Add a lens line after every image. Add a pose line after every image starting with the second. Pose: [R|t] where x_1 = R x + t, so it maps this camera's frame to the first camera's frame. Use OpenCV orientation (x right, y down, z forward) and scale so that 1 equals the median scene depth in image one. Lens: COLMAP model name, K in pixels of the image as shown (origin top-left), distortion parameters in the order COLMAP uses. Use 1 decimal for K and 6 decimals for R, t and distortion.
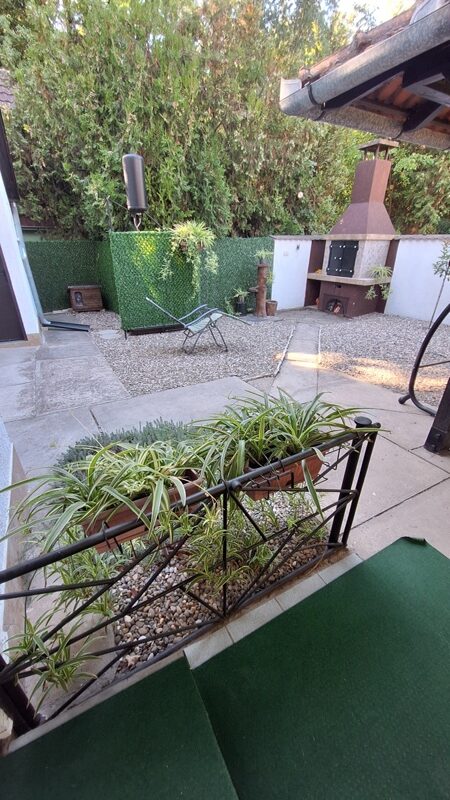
lens RADIAL K [[312.3, 0, 223.1], [0, 312.3, 398.7], [0, 0, 1]] dist [0.000787, 0.001477]
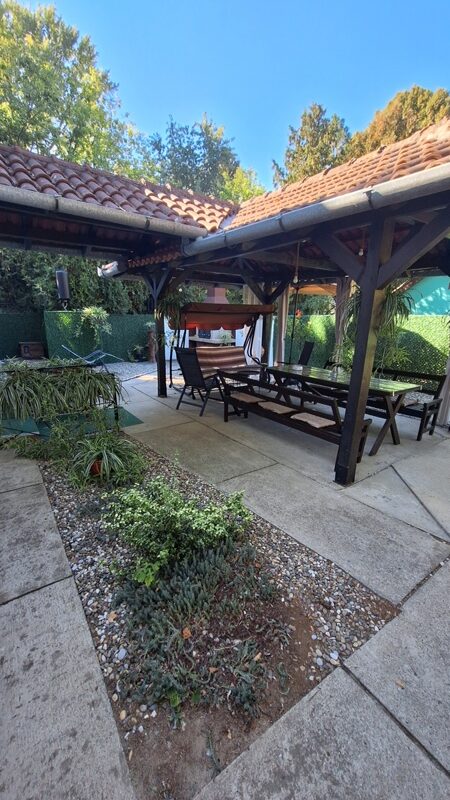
lens RADIAL K [[312.3, 0, 223.2], [0, 312.3, 404.9], [0, 0, 1]] dist [0.000787, 0.001477]
pose [[0.993090, -0.011865, 0.116756, 0.363344], [0.032663, 0.983510, -0.177877, 0.288047], [-0.112720, 0.180462, 0.977102, -0.636071]]
